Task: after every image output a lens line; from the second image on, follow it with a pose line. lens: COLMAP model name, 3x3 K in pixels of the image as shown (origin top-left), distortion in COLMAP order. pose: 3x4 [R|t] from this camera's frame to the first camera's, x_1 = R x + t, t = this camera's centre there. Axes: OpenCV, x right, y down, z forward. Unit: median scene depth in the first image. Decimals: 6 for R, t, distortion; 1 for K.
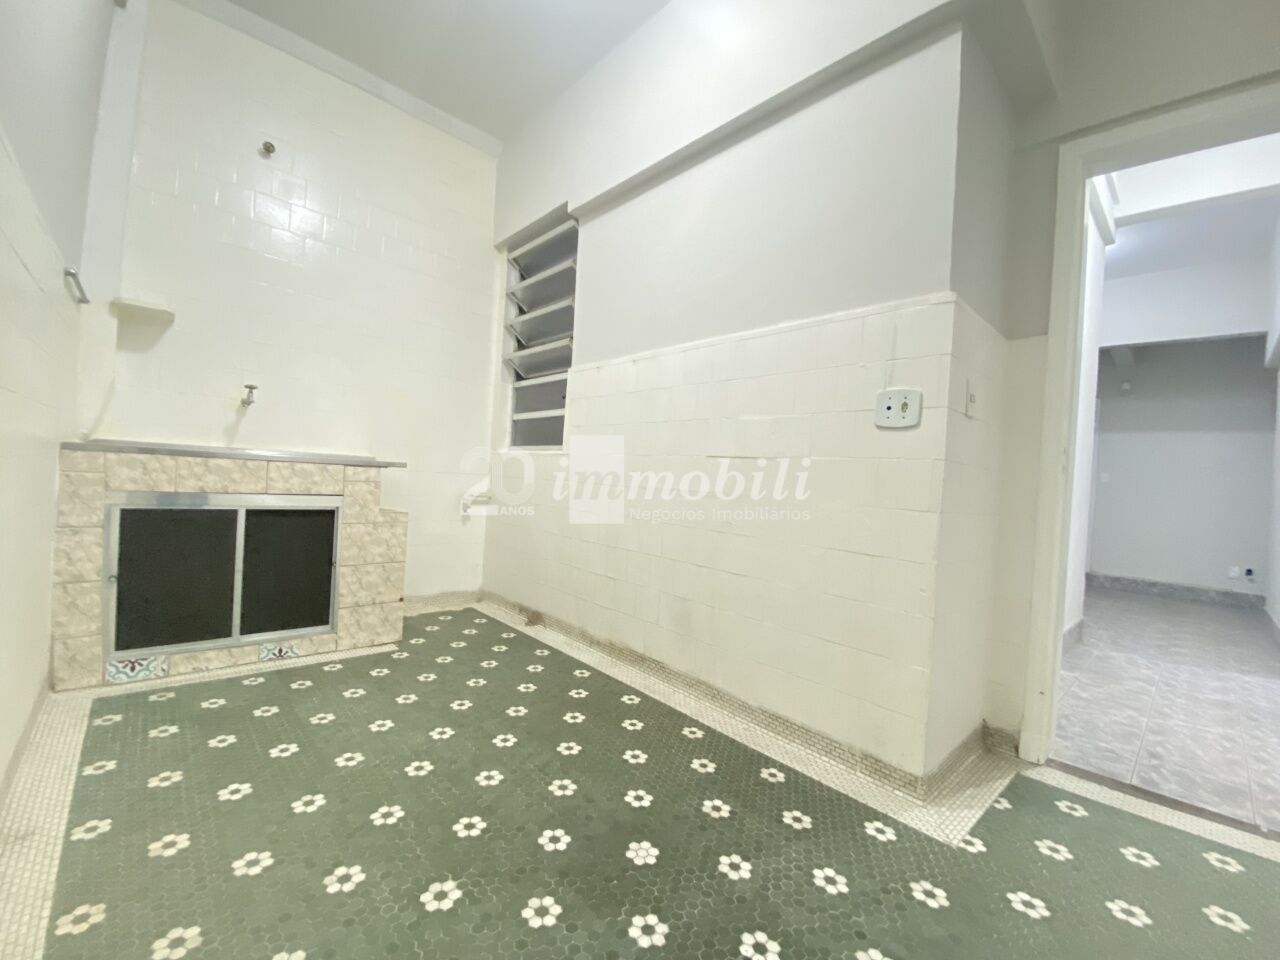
lens RADIAL K [[524.8, 0, 638.5], [0, 524.8, 482.4], [0, 0, 1]] dist [0.007589, -0.007258]
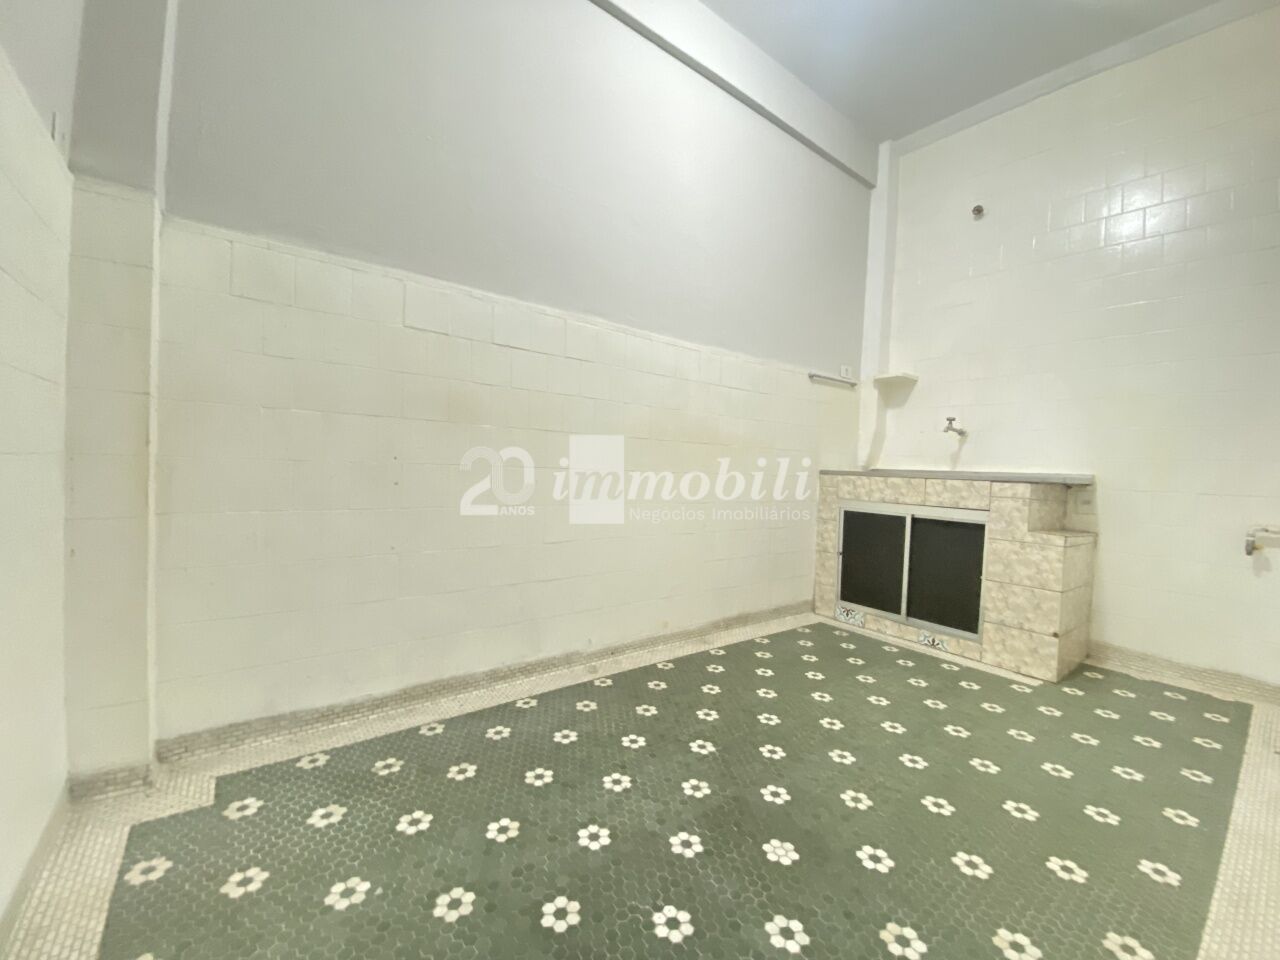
lens RADIAL K [[524.8, 0, 635.8], [0, 524.8, 480.2], [0, 0, 1]] dist [0.007589, -0.007258]
pose [[-0.092785, -0.038675, -0.994935, 0.591632], [-0.053083, 0.998016, -0.033845, 0.041509], [0.994270, 0.049674, -0.094654, 0.461323]]
